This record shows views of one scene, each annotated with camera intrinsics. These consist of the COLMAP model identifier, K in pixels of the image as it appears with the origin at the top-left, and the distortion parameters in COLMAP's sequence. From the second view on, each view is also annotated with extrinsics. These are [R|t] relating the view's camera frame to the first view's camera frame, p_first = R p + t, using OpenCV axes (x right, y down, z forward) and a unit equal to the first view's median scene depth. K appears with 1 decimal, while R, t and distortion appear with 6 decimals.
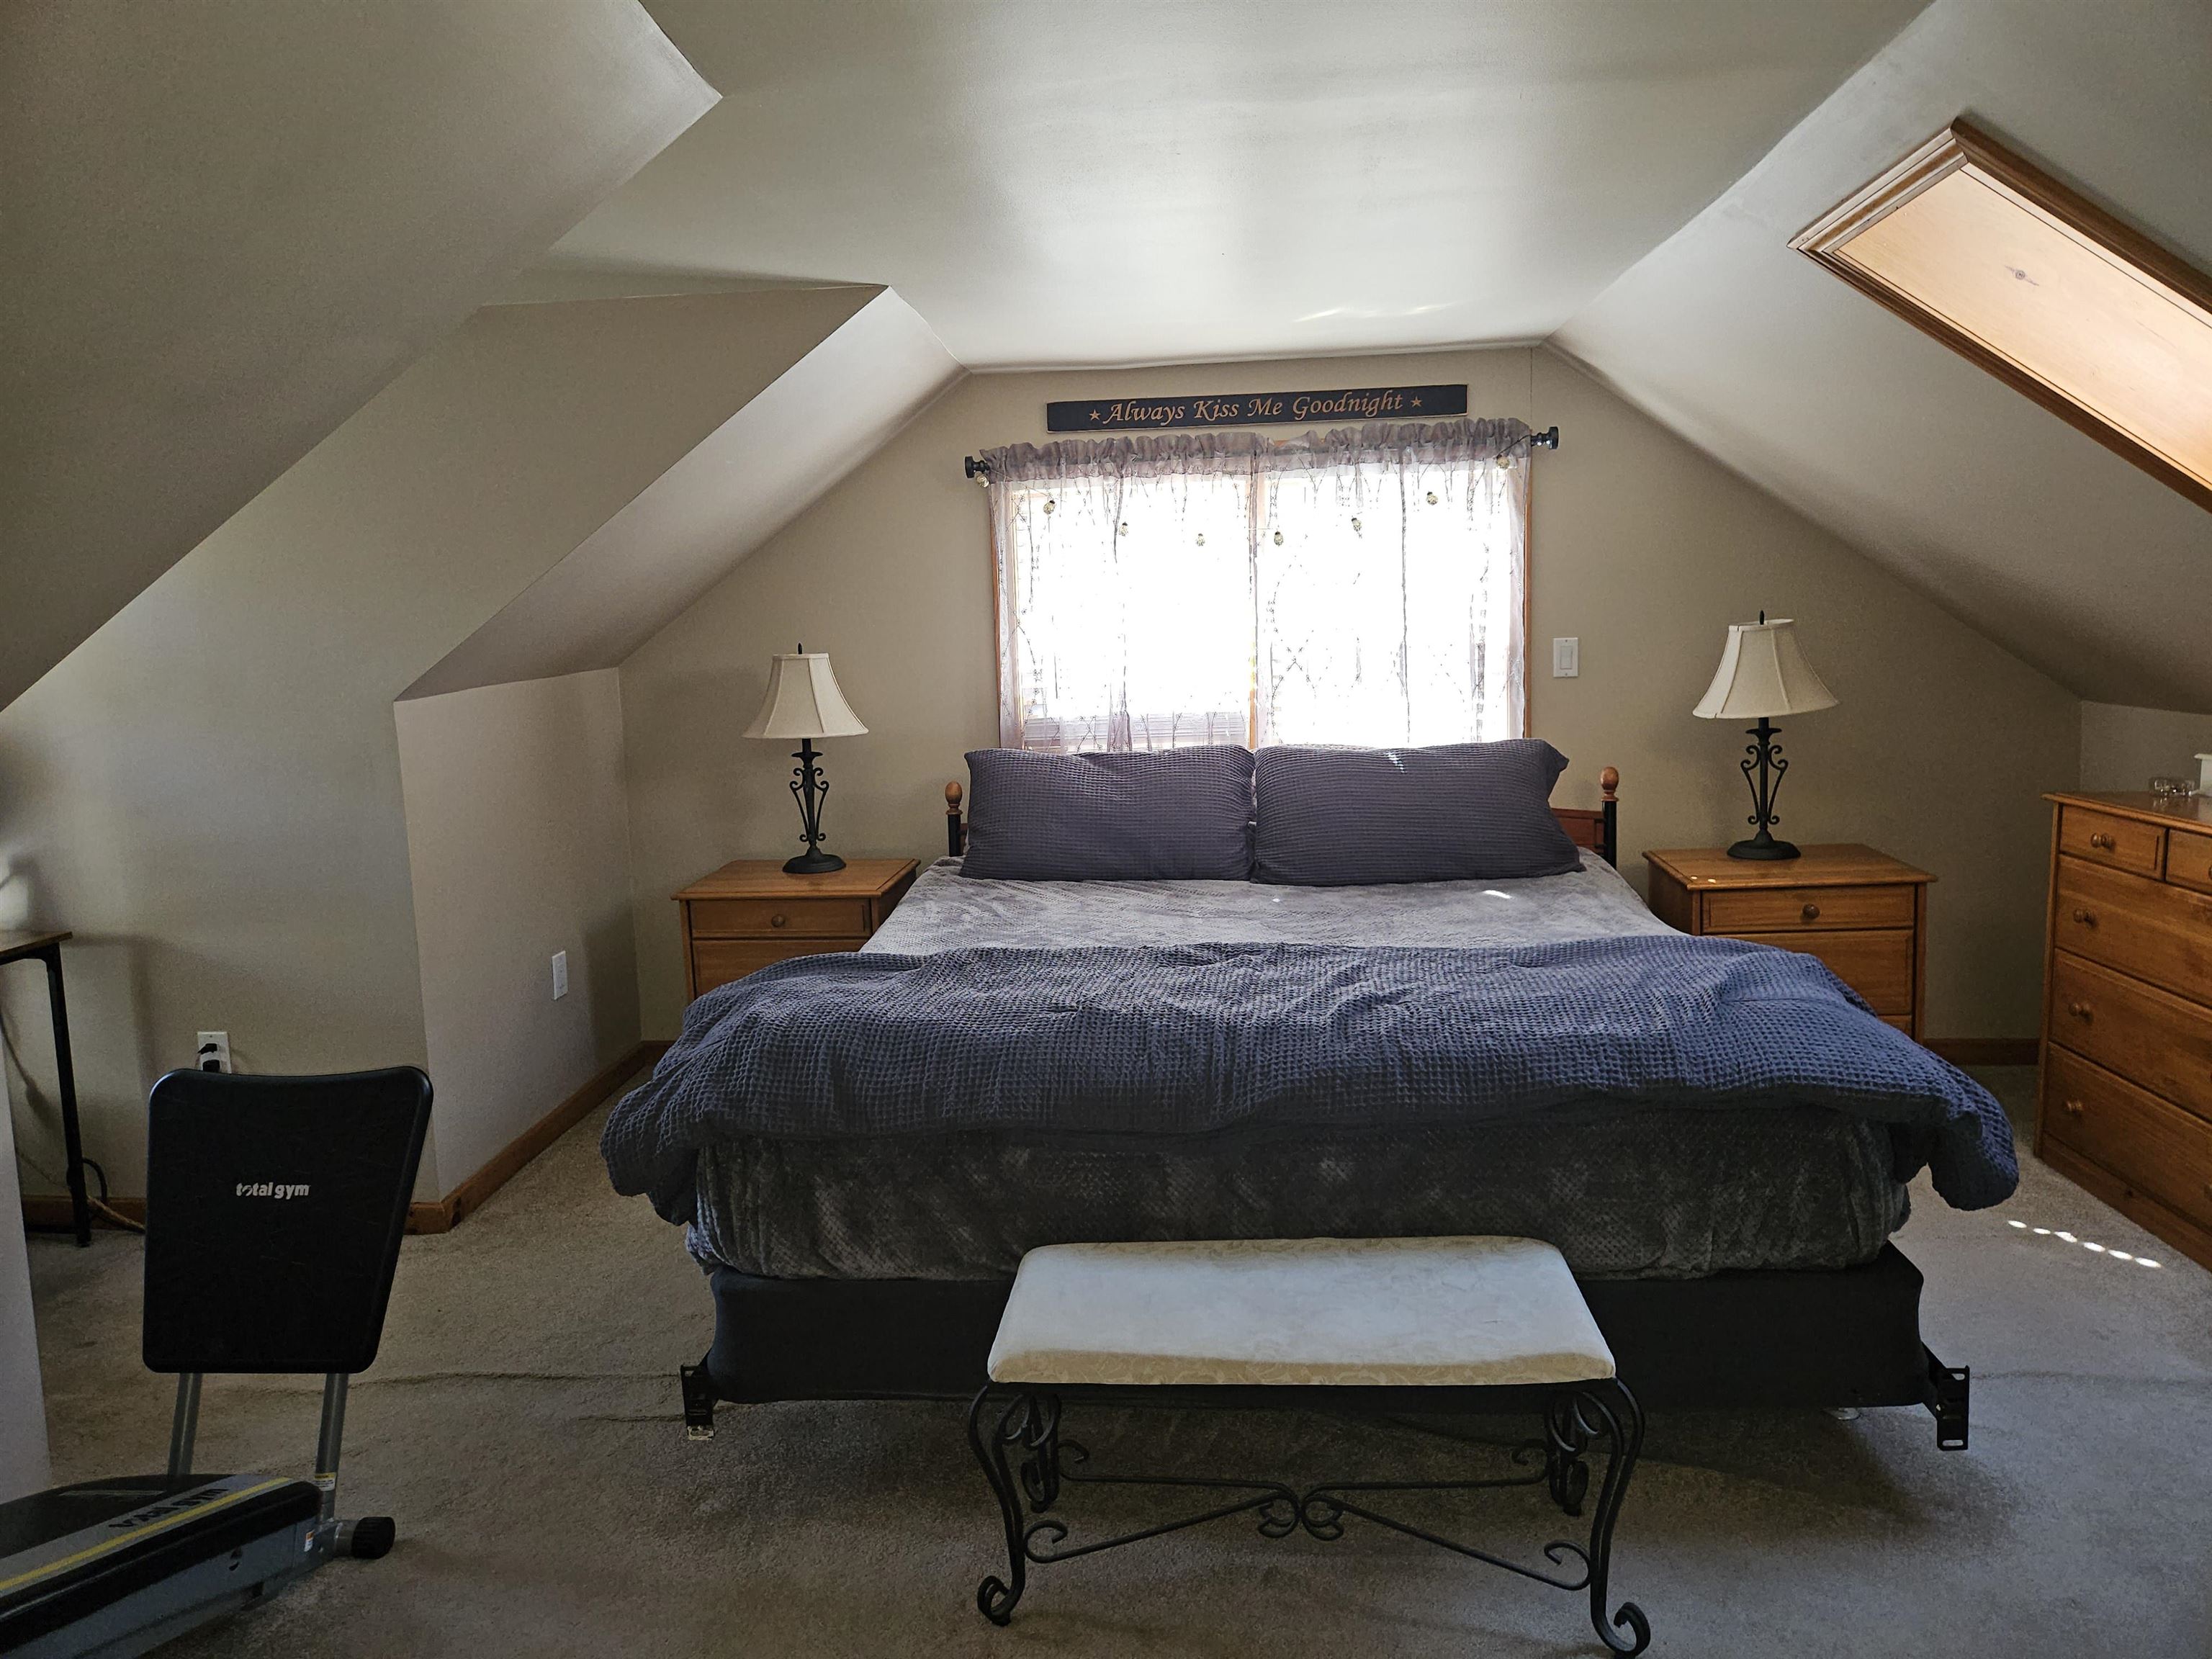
lens RADIAL K [[1486.0, 0, 1119.3], [0, 1486.0, 832.2], [0, 0, 1]] dist [0.061124, -0.048464]
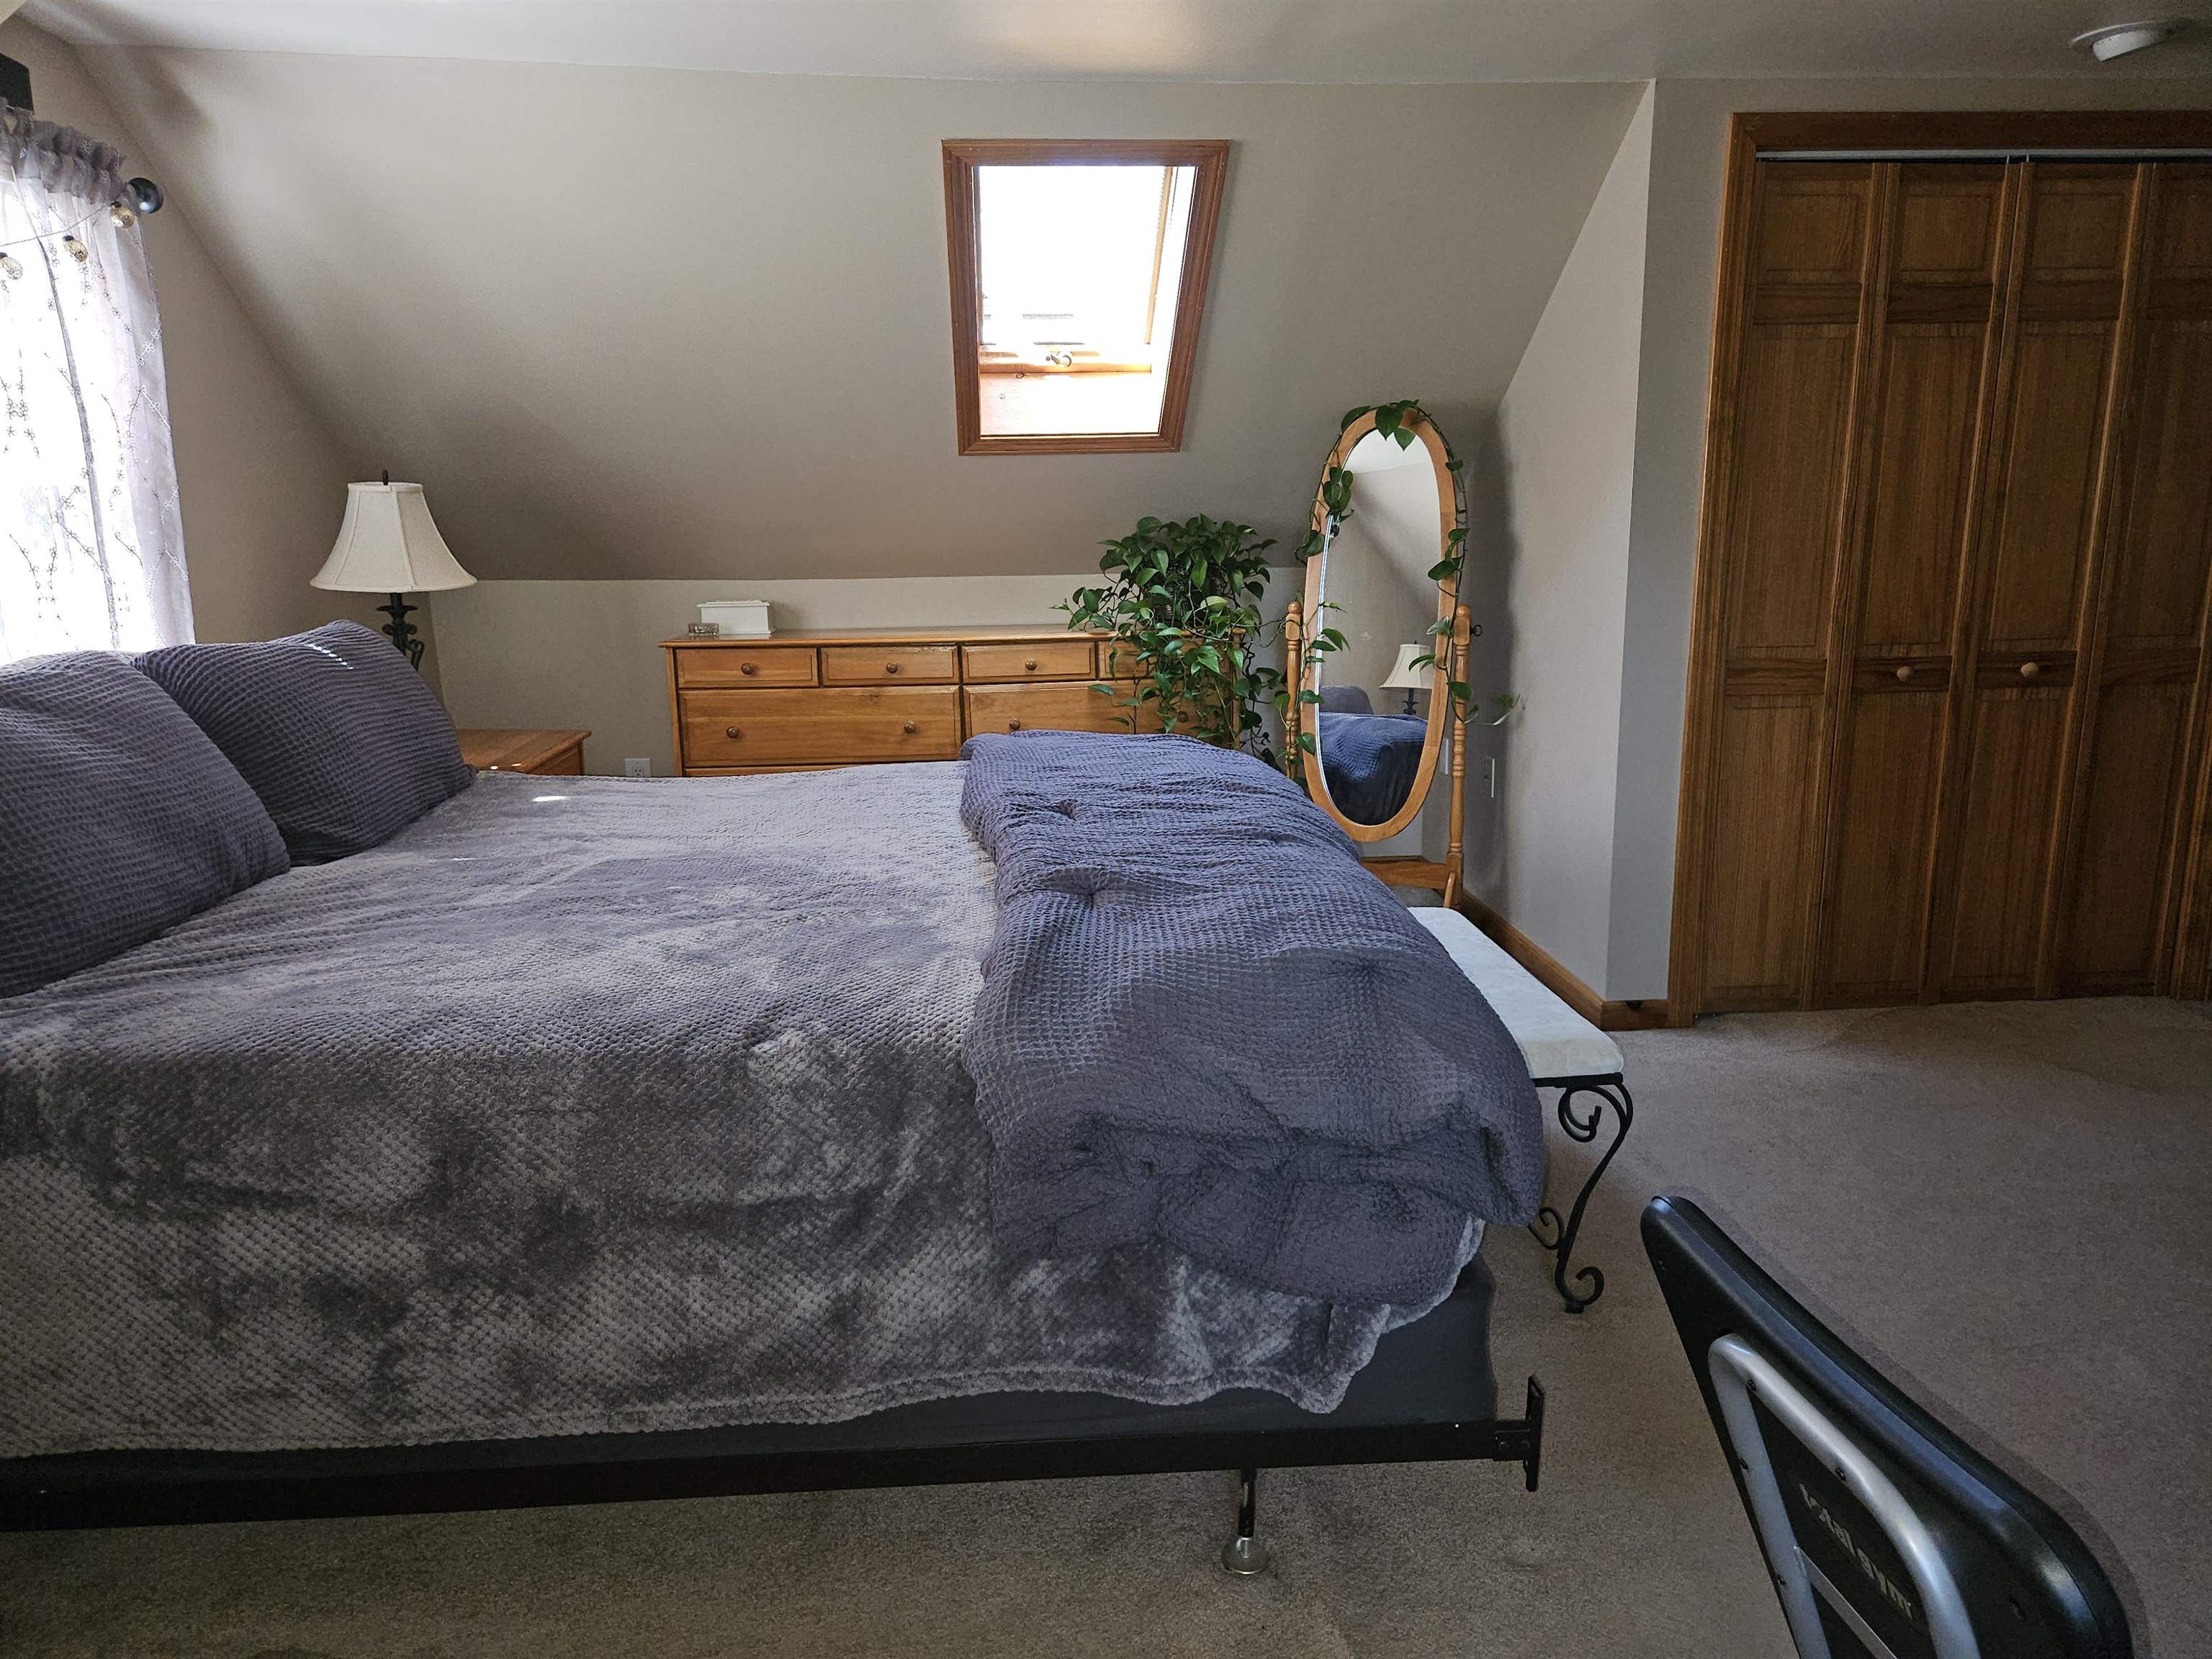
lens RADIAL K [[1486.0, 0, 1119.3], [0, 1486.0, 832.2], [0, 0, 1]] dist [0.061124, -0.048464]
pose [[-0.151122, -0.199471, 0.968180, -0.495944], [0.146957, 0.964012, 0.221550, -0.073690], [-0.977530, 0.175762, -0.116370, 0.717826]]
